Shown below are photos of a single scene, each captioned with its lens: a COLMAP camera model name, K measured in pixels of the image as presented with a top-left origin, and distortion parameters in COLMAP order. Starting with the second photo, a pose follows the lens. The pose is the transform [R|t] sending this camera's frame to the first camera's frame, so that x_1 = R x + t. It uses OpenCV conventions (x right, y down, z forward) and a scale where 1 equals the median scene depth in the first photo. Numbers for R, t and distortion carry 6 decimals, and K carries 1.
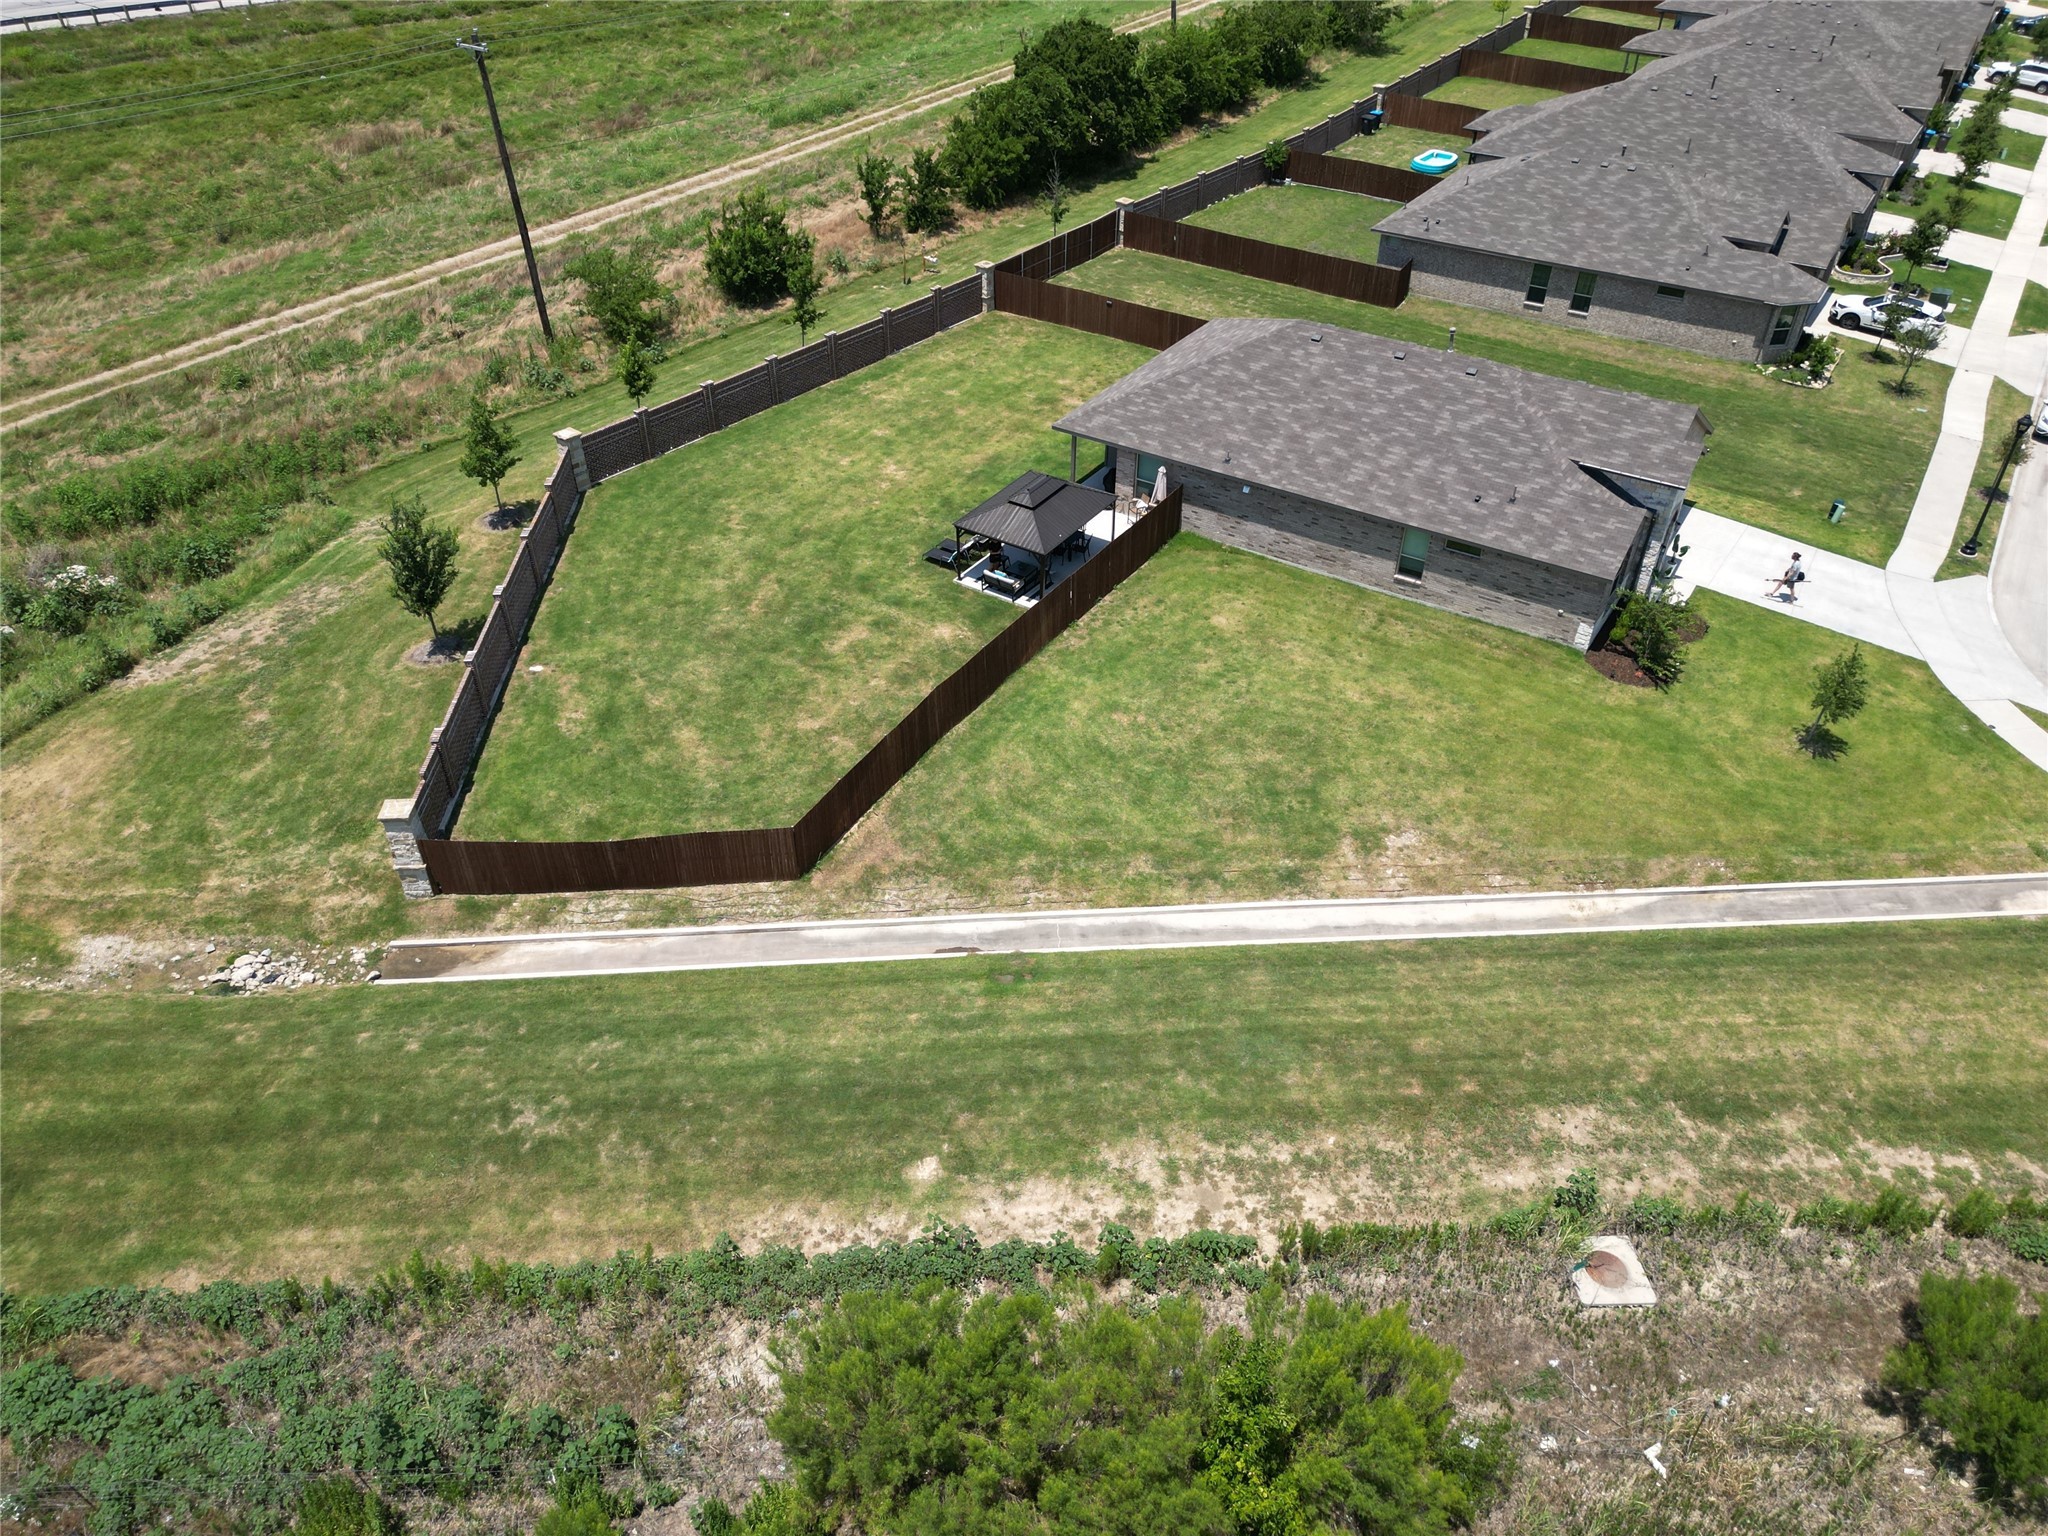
lens RADIAL K [[1455.0, 0, 1024.0], [0, 1455.0, 768.0], [0, 0, 1]] dist [0.071191, -0.071084]
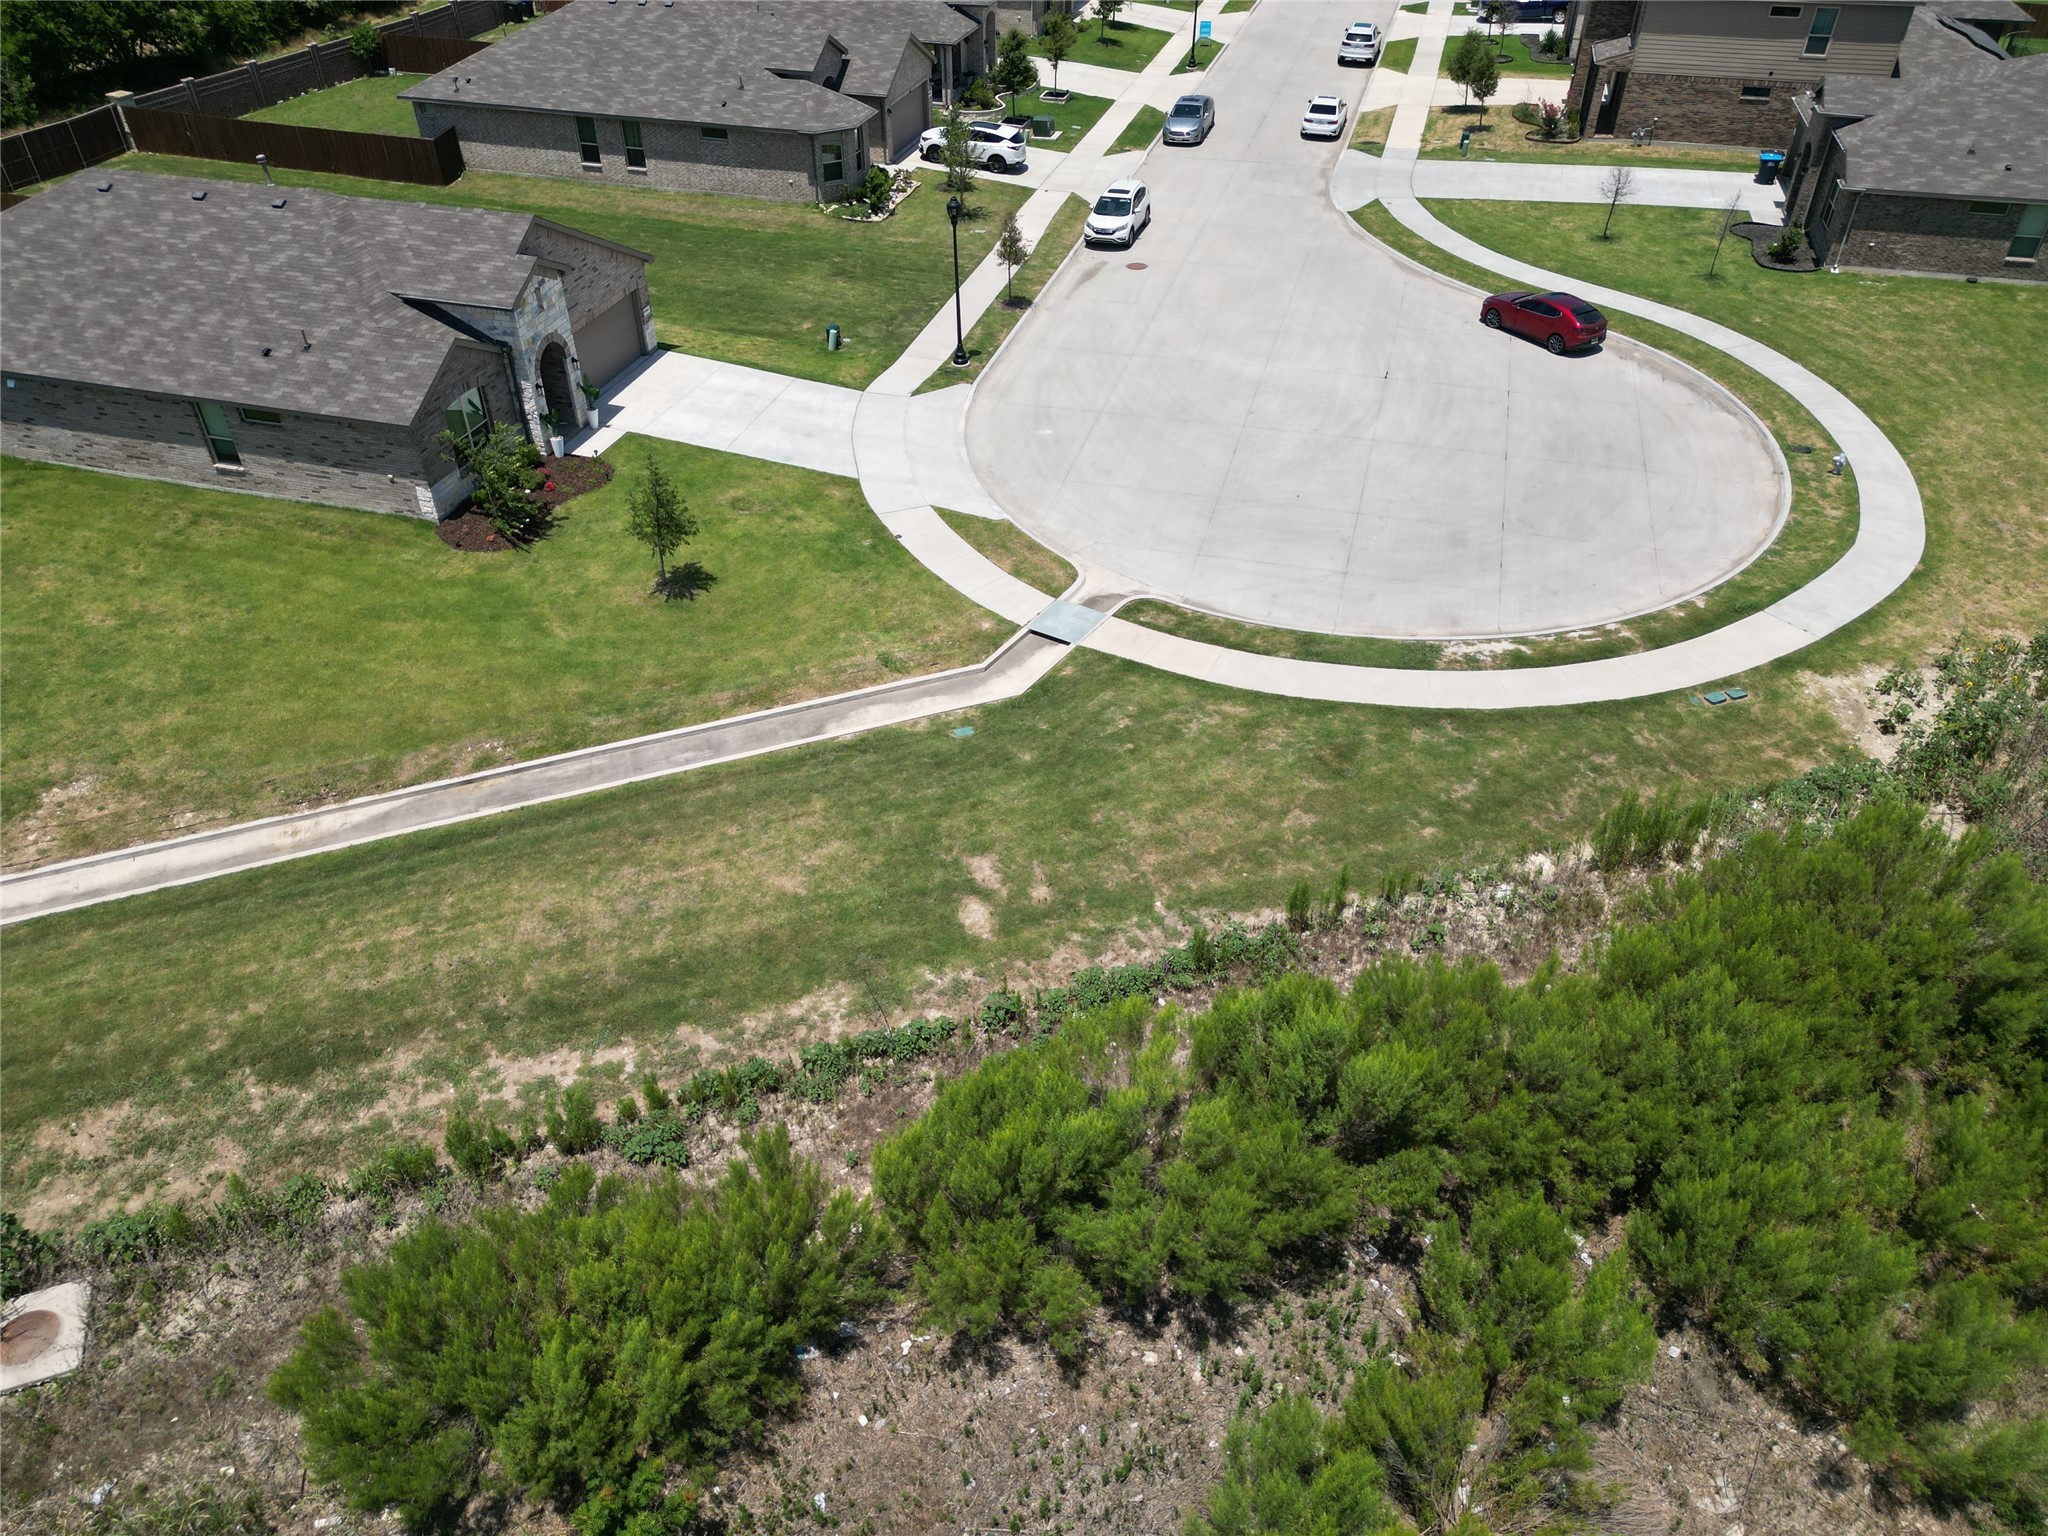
lens RADIAL K [[1440.1, 0, 1024.0], [0, 1440.1, 768.0], [0, 0, 1]] dist [0.077150, -0.070938]
pose [[0.954149, -0.192697, 0.229056, 0.473841], [0.190171, 0.981187, 0.033266, 0.089870], [-0.231158, 0.011819, 0.972845, 0.130224]]
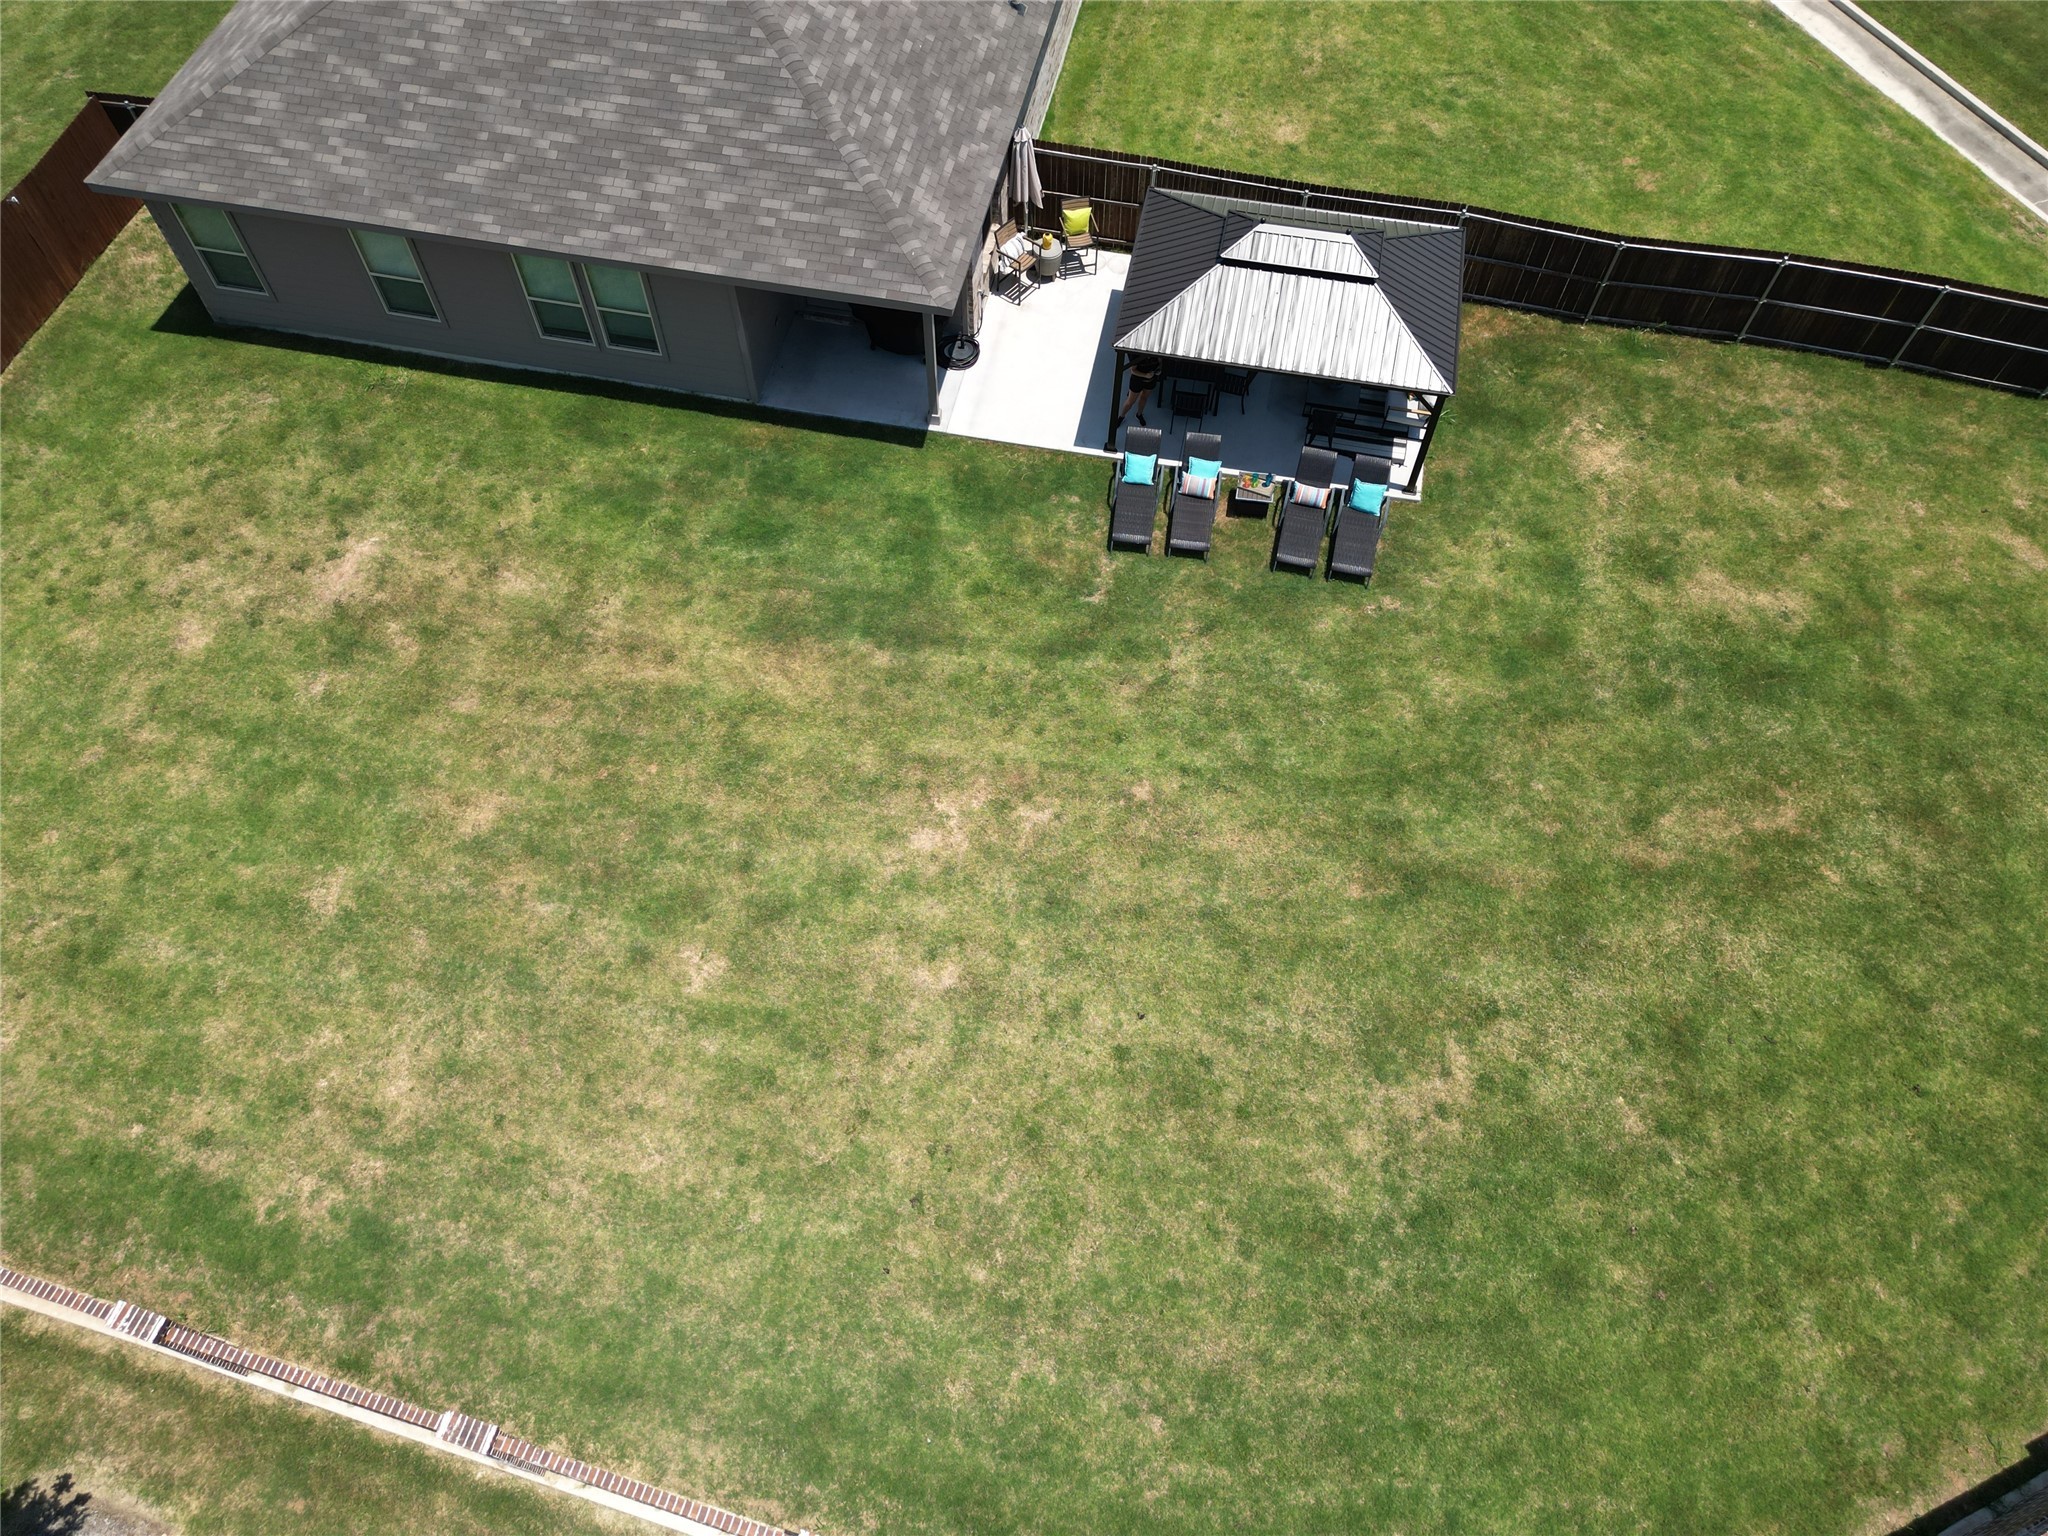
lens RADIAL K [[1447.7, 0, 1024.0], [0, 1447.7, 768.0], [0, 0, 1]] dist [0.062731, -0.047758]
pose [[-0.369461, -0.796143, 0.479223, -0.296388], [0.554089, 0.225256, 0.801402, -0.561765], [-0.745978, 0.561619, 0.357911, 1.028541]]
